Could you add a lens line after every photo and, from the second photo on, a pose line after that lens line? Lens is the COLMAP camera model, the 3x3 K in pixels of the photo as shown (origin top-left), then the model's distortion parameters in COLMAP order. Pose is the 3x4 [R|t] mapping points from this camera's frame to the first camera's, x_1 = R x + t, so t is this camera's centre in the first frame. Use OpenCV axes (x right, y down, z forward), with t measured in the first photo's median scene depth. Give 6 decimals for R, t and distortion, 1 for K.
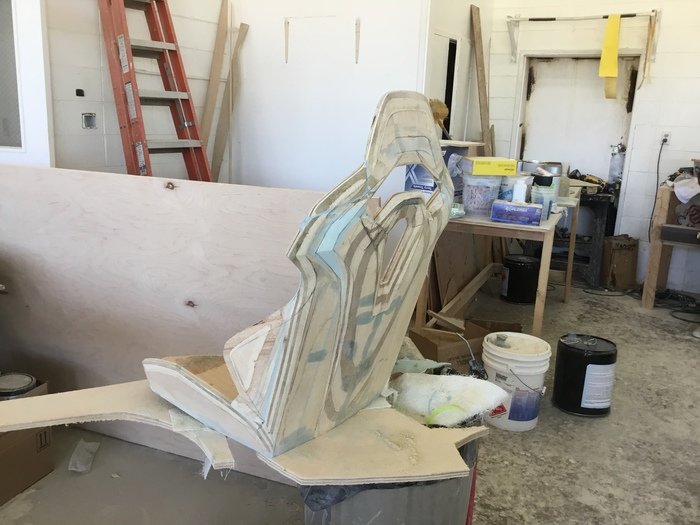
lens RADIAL K [[626.5, 0, 347.5], [0, 626.5, 263.9], [0, 0, 1]] dist [0.097707, -0.191663]
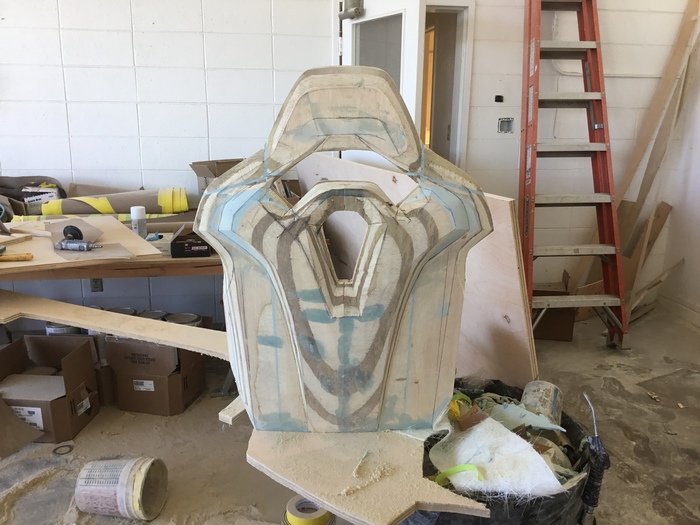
lens RADIAL K [[626.5, 0, 347.5], [0, 626.5, 263.9], [0, 0, 1]] dist [0.097707, -0.191663]
pose [[0.640414, 0.148720, -0.753494, 0.264416], [-0.162606, 0.985088, 0.056228, -0.017342], [0.750620, 0.086513, 0.655046, 0.149152]]
